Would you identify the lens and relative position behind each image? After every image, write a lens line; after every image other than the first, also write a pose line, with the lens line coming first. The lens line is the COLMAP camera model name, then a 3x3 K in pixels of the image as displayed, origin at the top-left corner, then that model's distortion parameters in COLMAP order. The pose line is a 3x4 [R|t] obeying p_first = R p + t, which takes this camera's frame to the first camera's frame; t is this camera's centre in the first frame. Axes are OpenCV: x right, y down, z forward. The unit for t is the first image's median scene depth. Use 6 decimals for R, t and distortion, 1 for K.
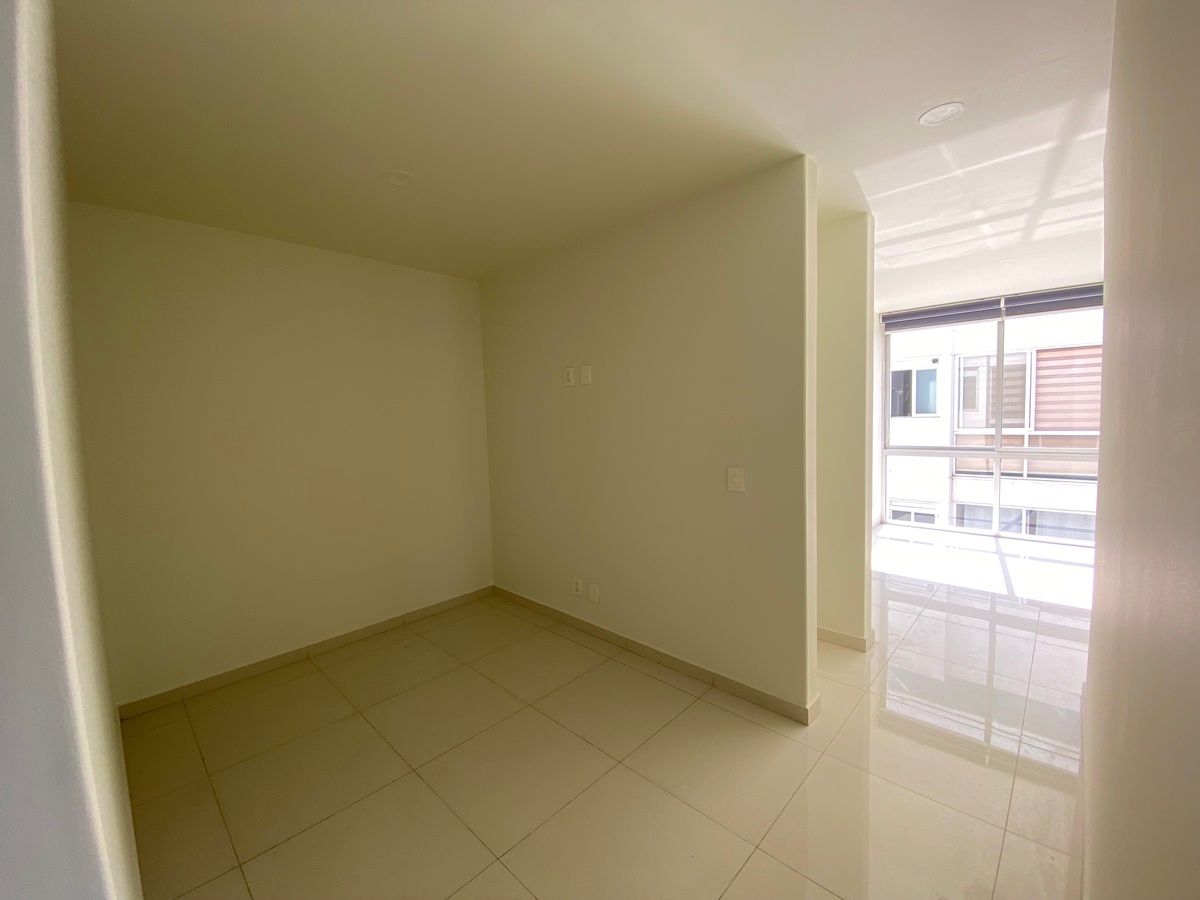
lens RADIAL K [[486.0, 0, 607.2], [0, 486.0, 445.0], [0, 0, 1]] dist [0.030359, -0.028222]
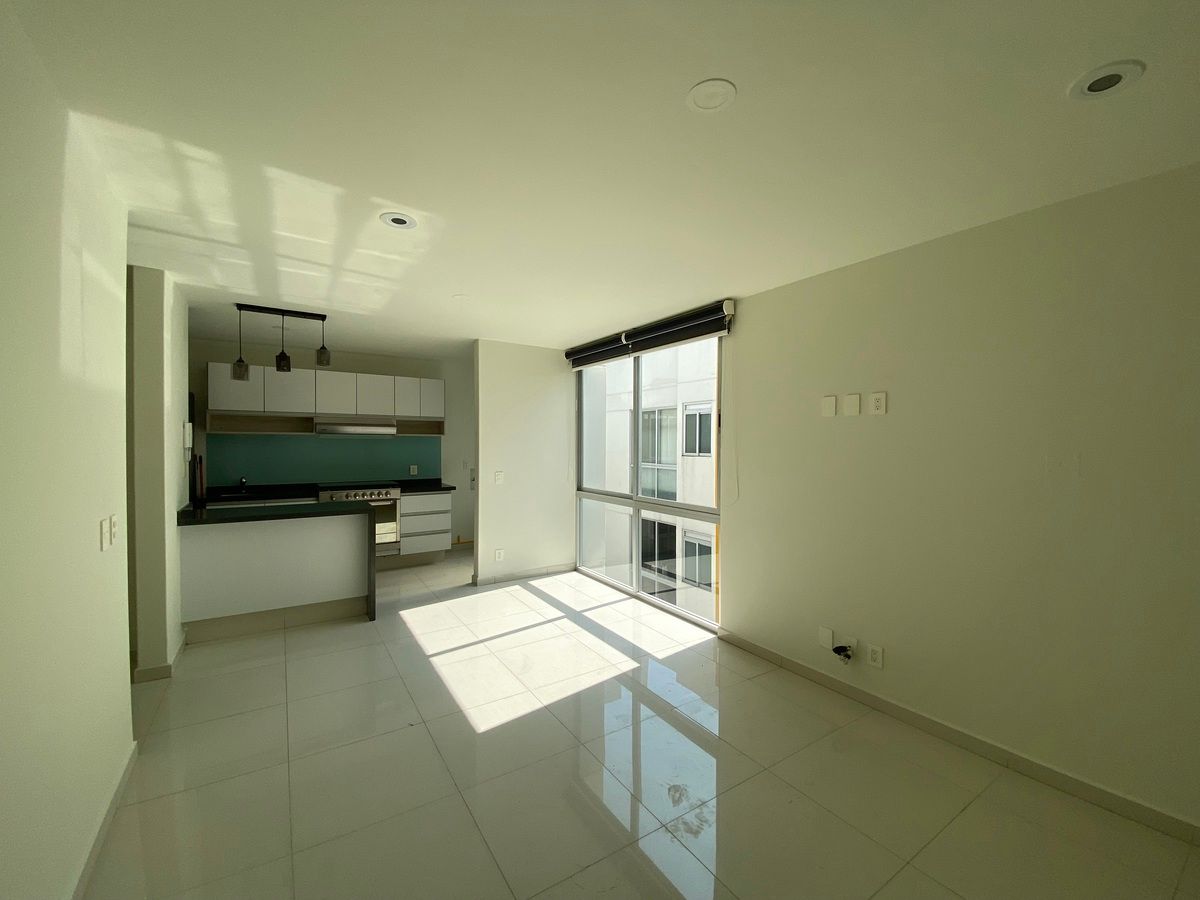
lens RADIAL K [[486.0, 0, 607.2], [0, 486.0, 445.0], [0, 0, 1]] dist [0.030359, -0.028222]
pose [[0.972150, 0.038881, -0.231113, 0.547556], [-0.053045, 0.997055, -0.055390, -0.018812], [0.228278, 0.066107, 0.971349, 0.056932]]
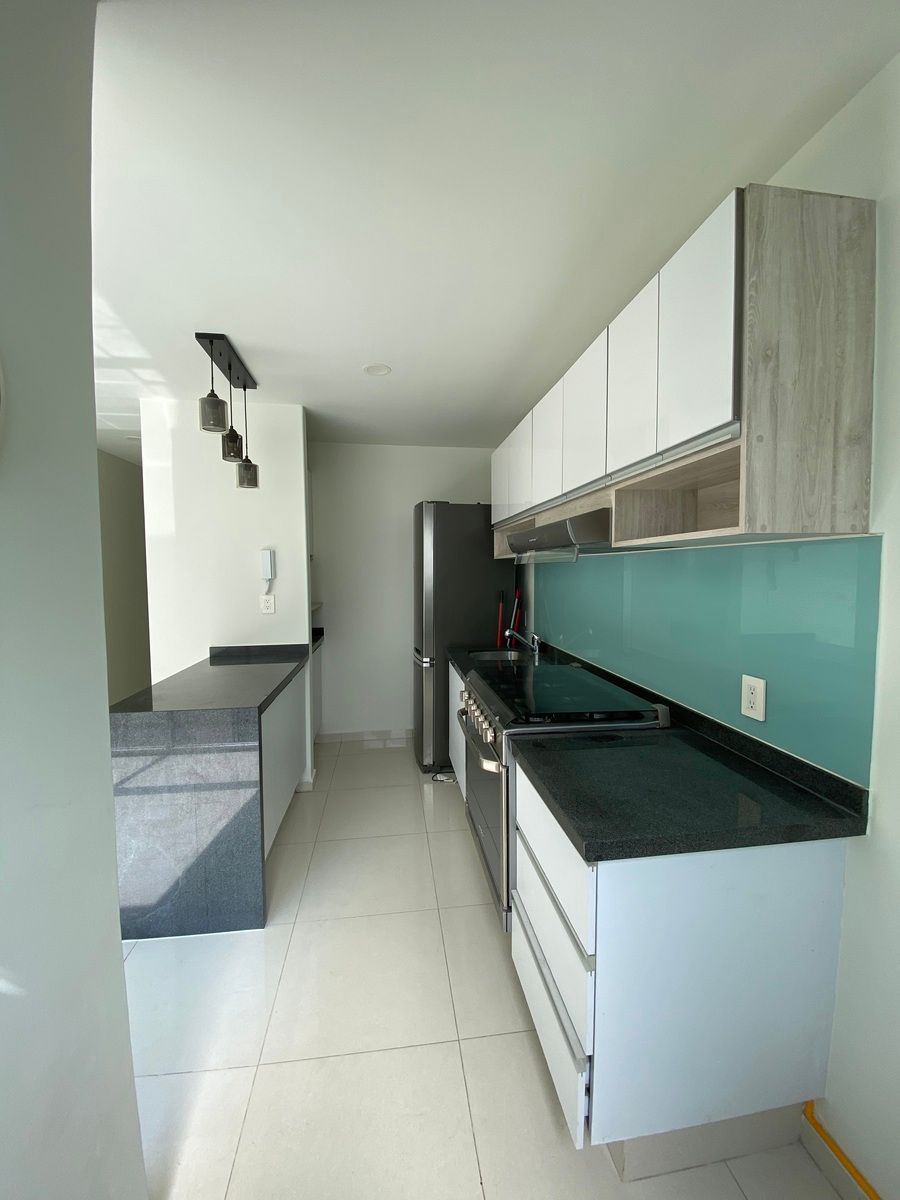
lens RADIAL K [[480.7, 0, 450.4], [0, 480.7, 597.5], [0, 0, 1]] dist [0.029645, -0.026812]
pose [[-0.633184, 0.079841, -0.769873, 0.296995], [-0.029797, 0.991414, 0.127324, -0.055553], [0.773428, 0.103559, -0.625368, 0.693406]]
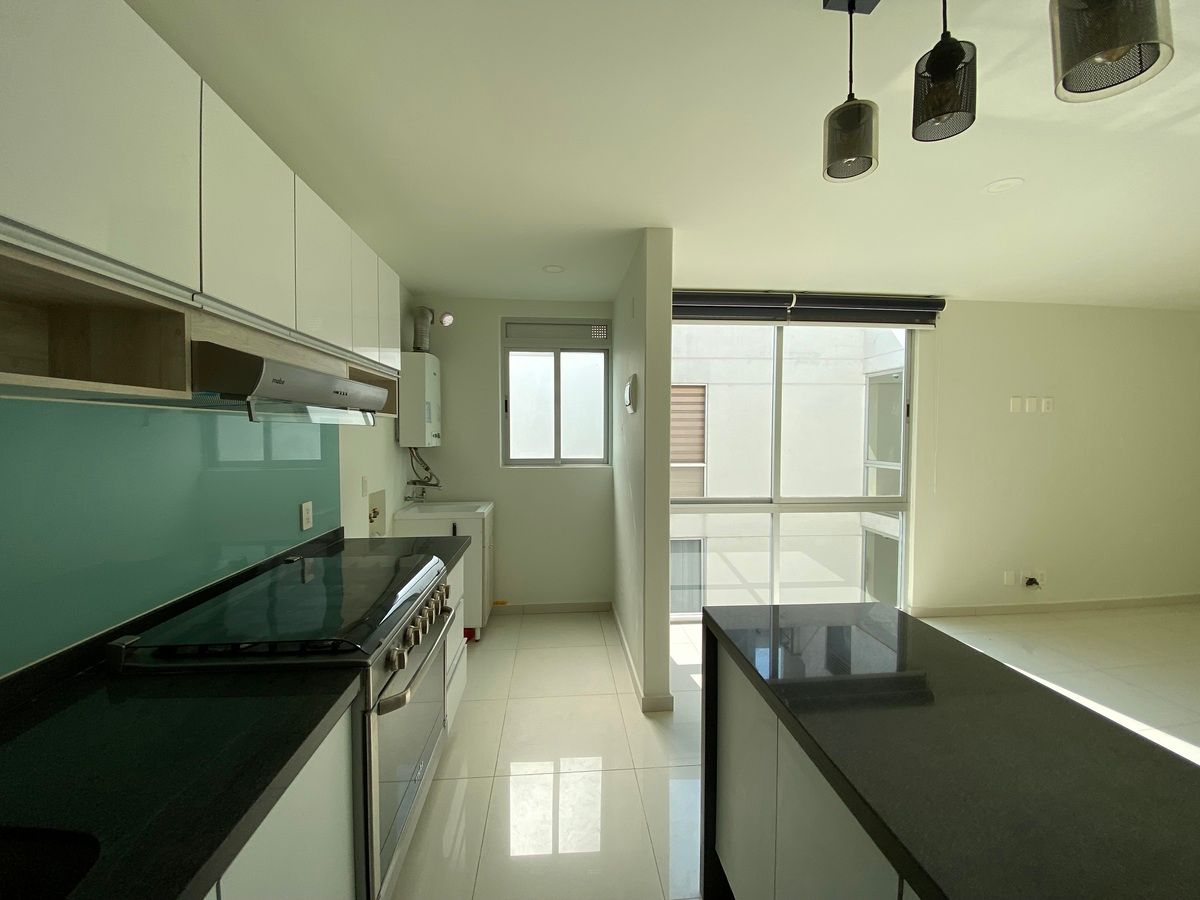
lens RADIAL K [[480.7, 0, 599.0], [0, 480.7, 448.2], [0, 0, 1]] dist [0.029645, -0.026812]
pose [[0.669923, 0.007523, 0.742393, 0.038518], [0.027471, 0.999013, -0.034913, -0.027772], [-0.741923, 0.043783, 0.669054, 0.406101]]
